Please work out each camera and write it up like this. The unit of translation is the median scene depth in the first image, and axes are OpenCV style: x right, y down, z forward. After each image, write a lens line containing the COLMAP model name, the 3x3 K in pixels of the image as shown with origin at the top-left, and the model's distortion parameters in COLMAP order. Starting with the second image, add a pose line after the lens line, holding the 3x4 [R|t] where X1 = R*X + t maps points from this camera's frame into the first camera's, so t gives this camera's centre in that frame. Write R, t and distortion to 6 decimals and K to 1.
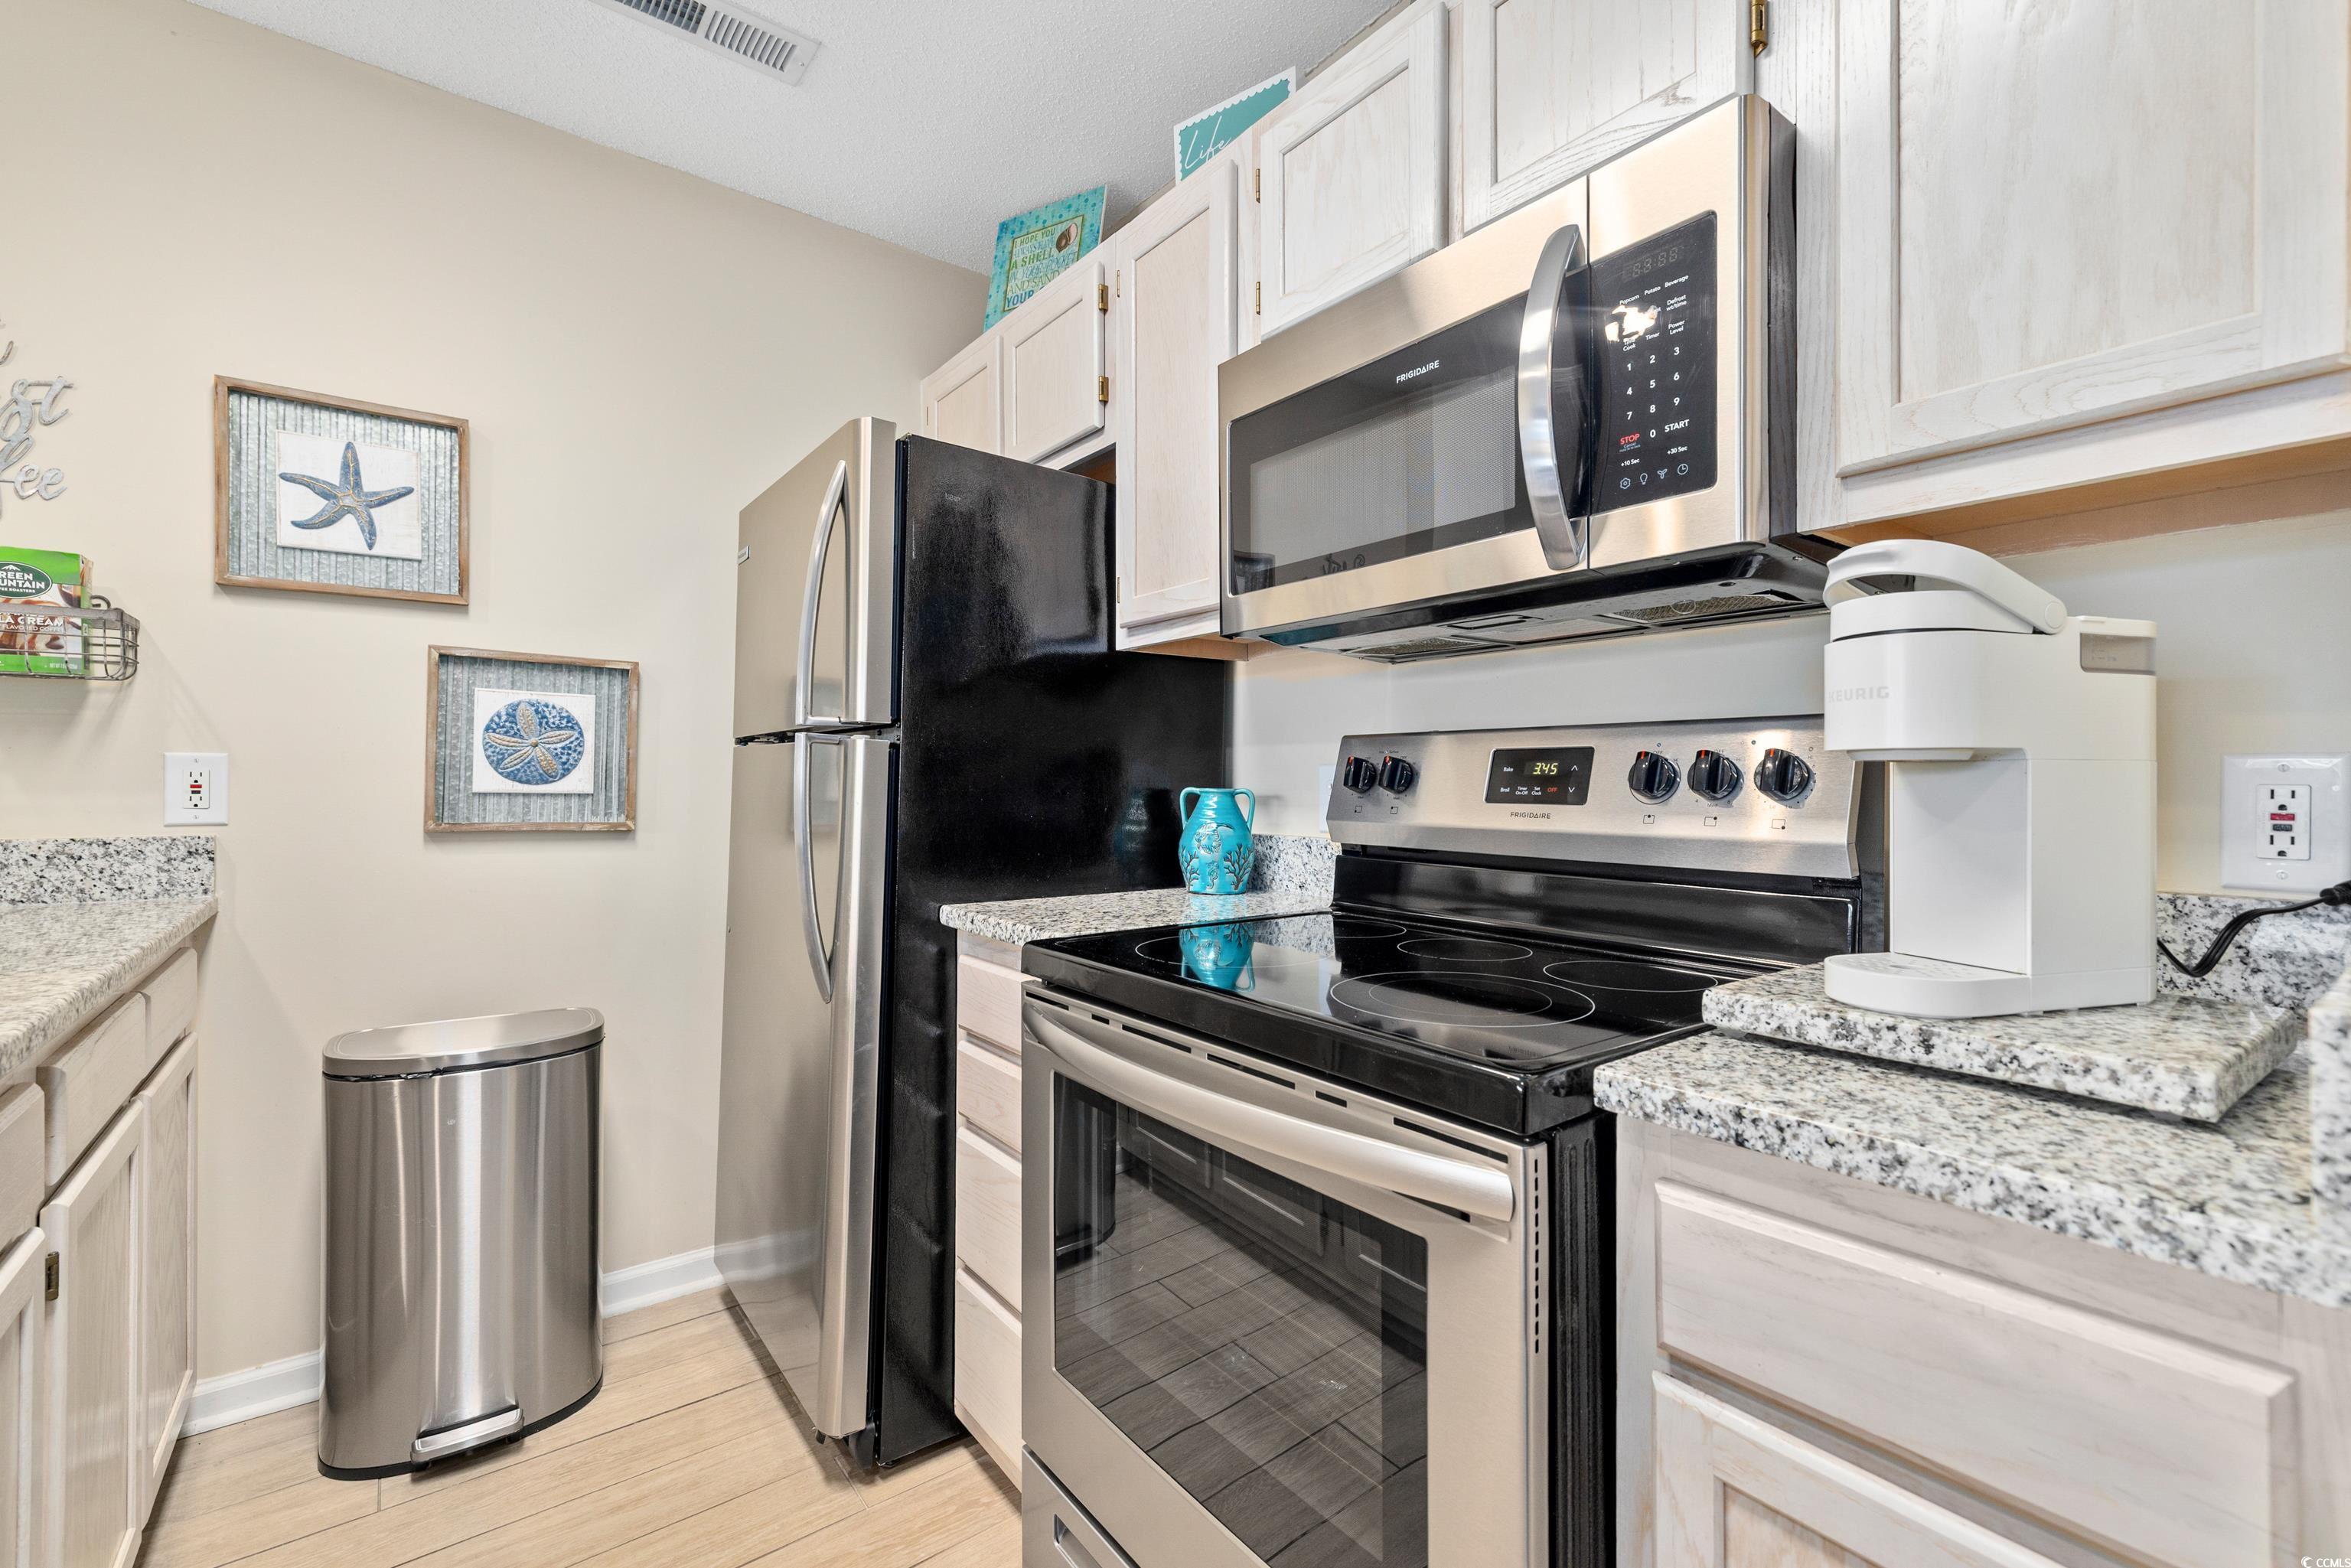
lens RADIAL K [[1014.8, 0, 1184.9], [0, 1014.8, 782.9], [0, 0, 1]] dist [0.001254, 0.000097]
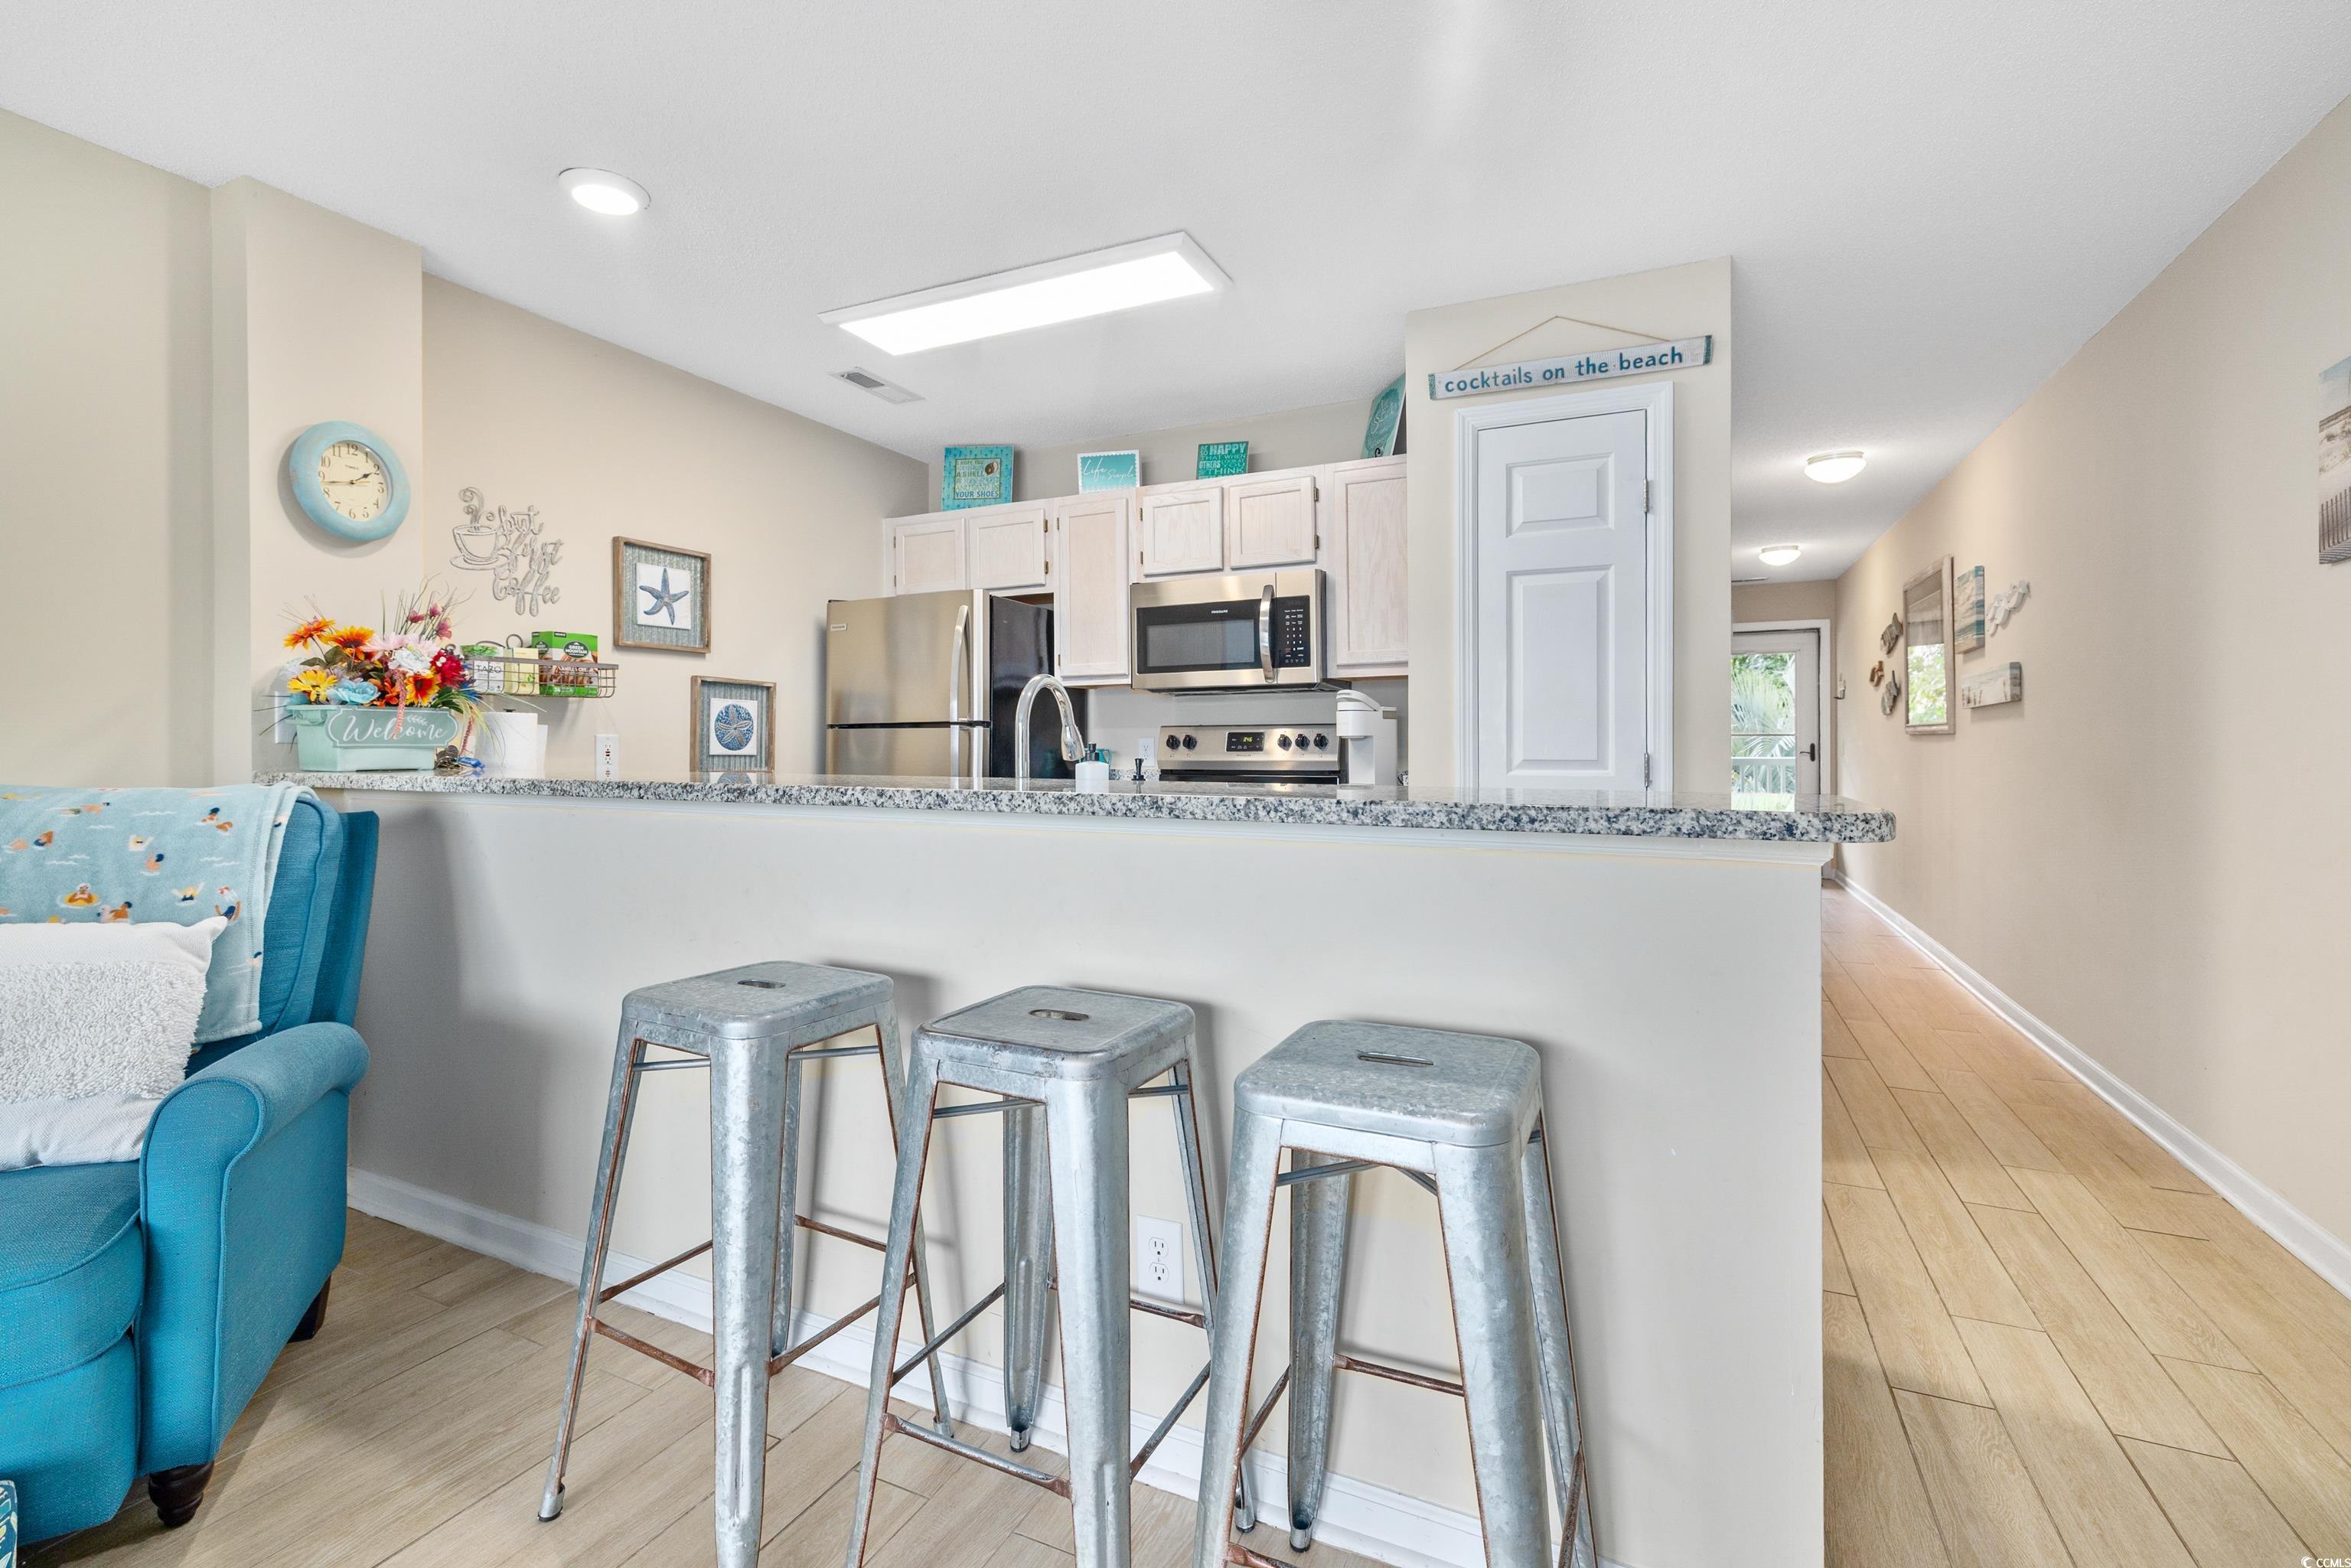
lens RADIAL K [[1029.4, 0, 1184.8], [0, 1029.4, 744.1], [0, 0, 1]] dist [0.003786, 0.000433]
pose [[0.889801, -0.008224, 0.456275, -0.841947], [0.010295, 0.999945, -0.002054, 0.002388], [-0.456233, 0.006525, 0.889836, -1.127246]]
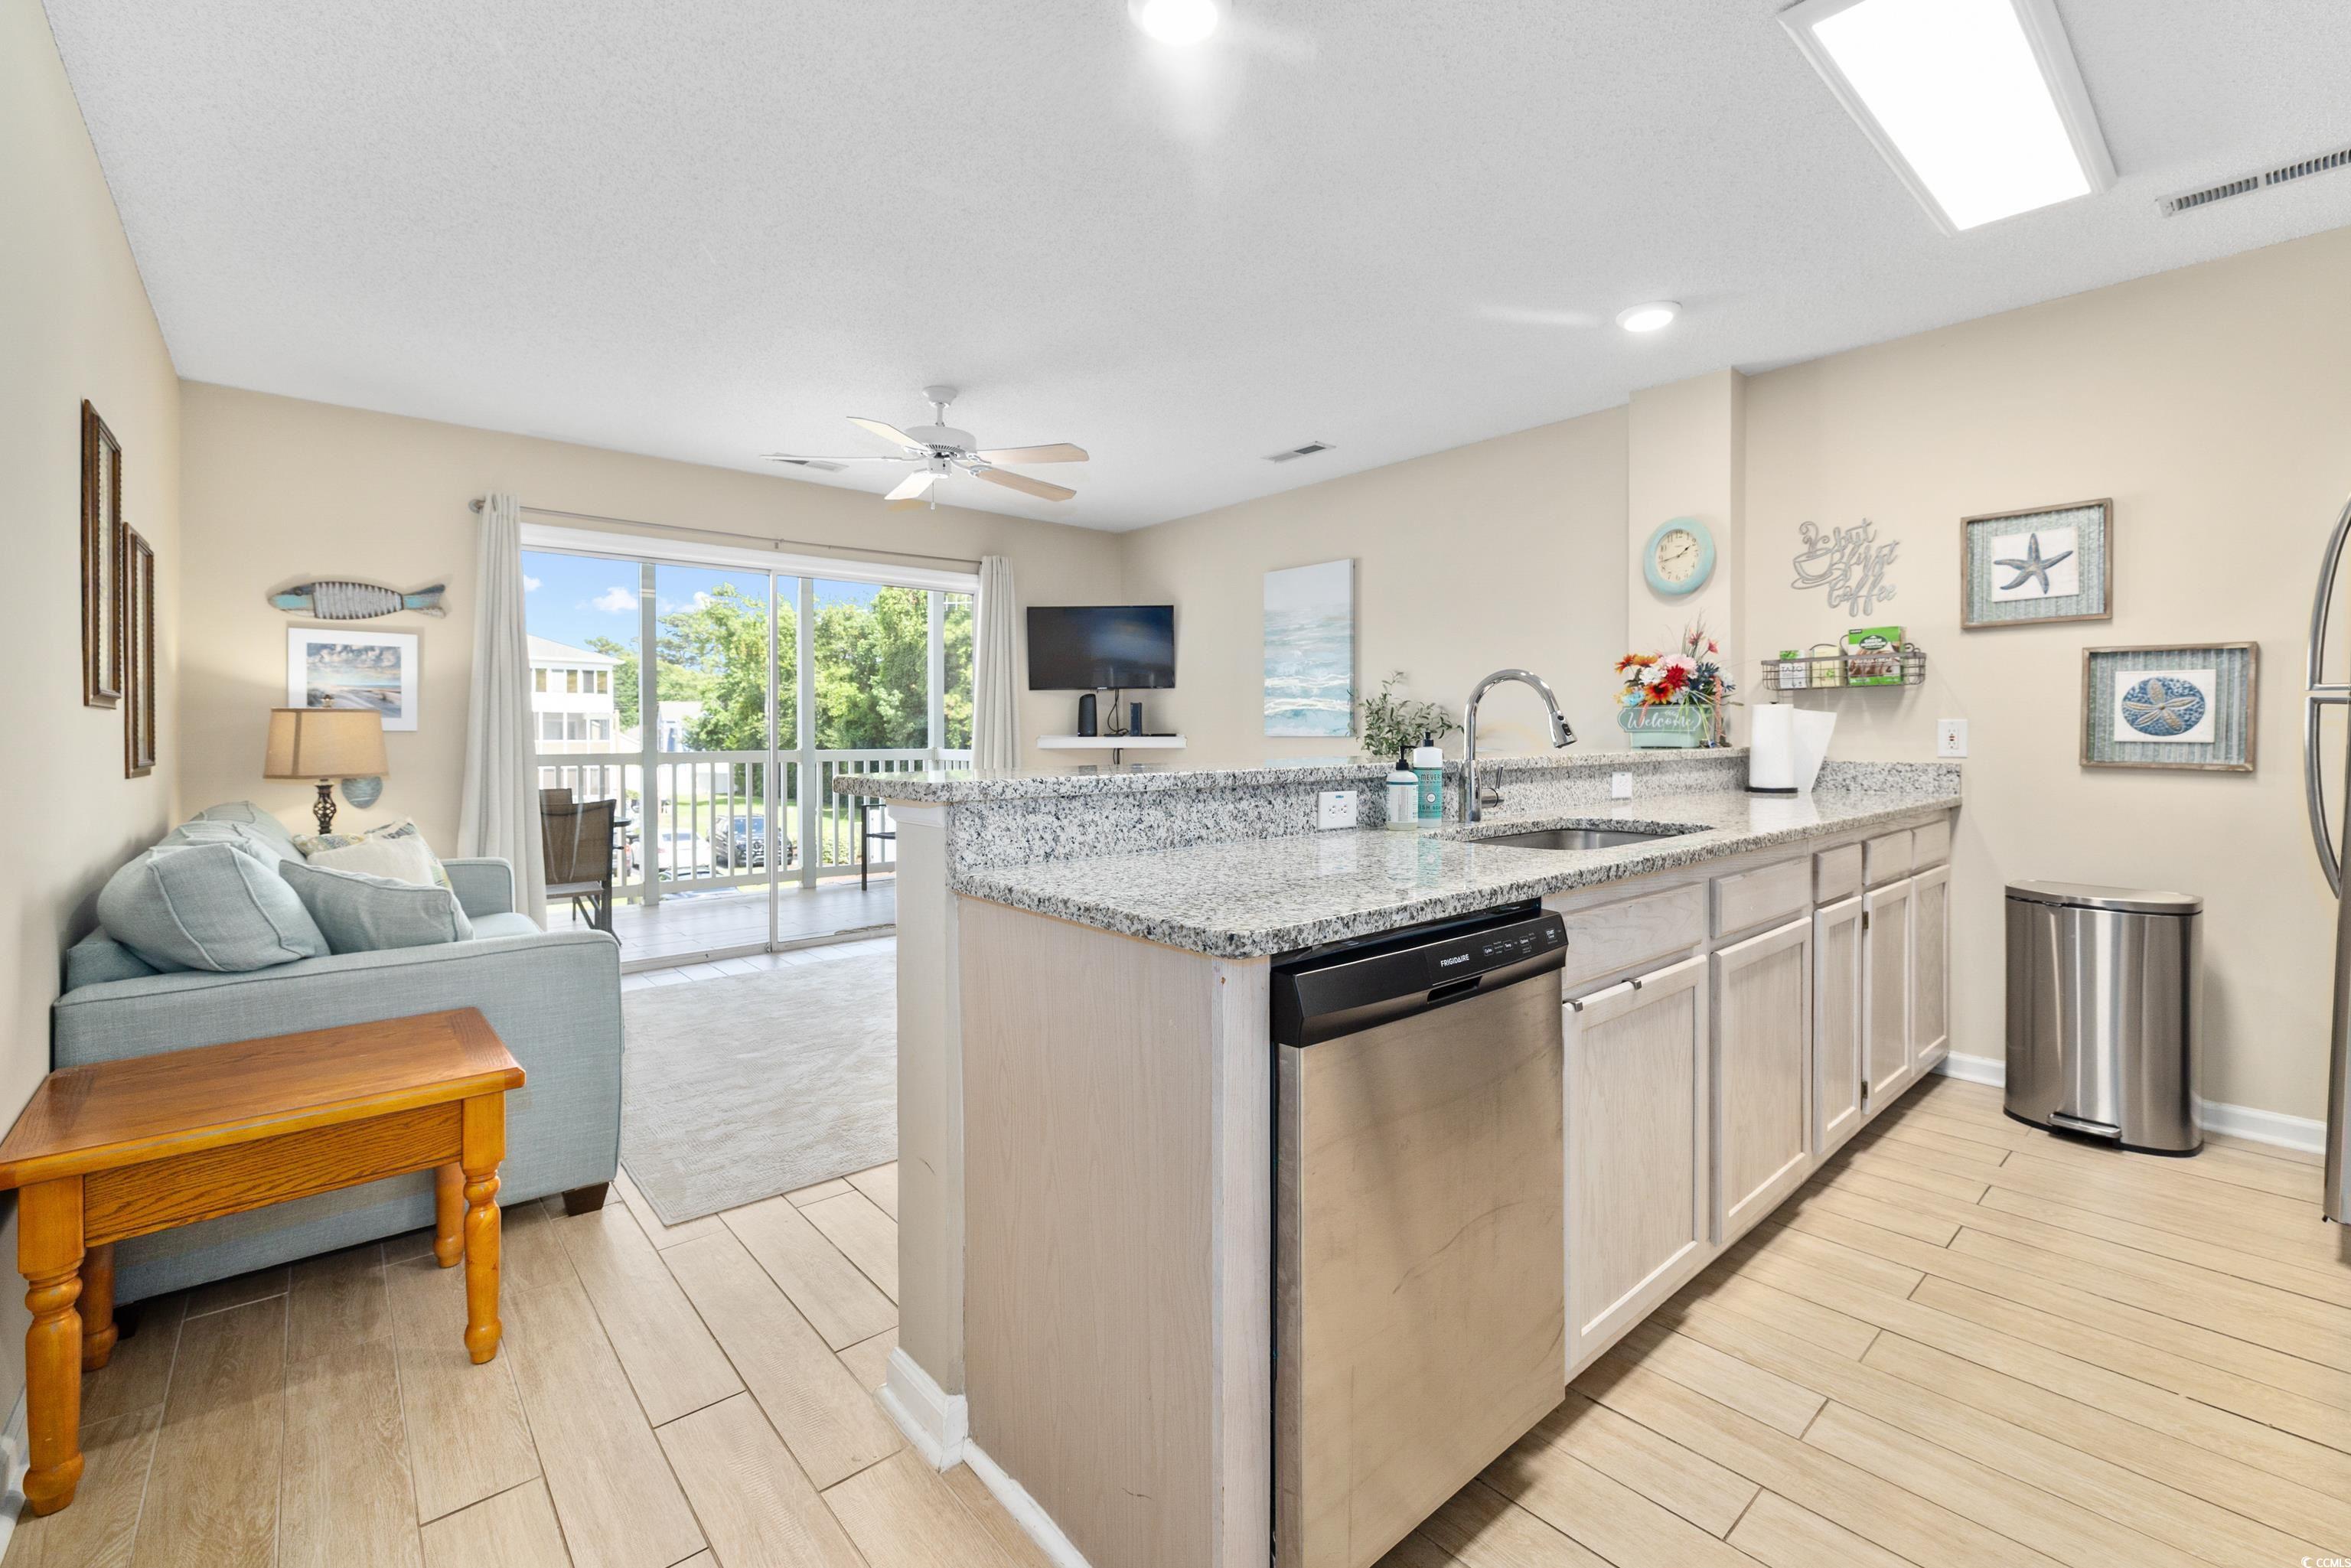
lens RADIAL K [[1006.7, 0, 1172.6], [0, 1006.7, 739.7], [0, 0, 1]] dist [0.000331, 0.000251]
pose [[0.053625, 0.000643, -0.998561, 0.775842], [-0.000701, 1.000000, 0.000606, 0.007838], [0.998561, 0.000668, 0.053626, -0.519596]]
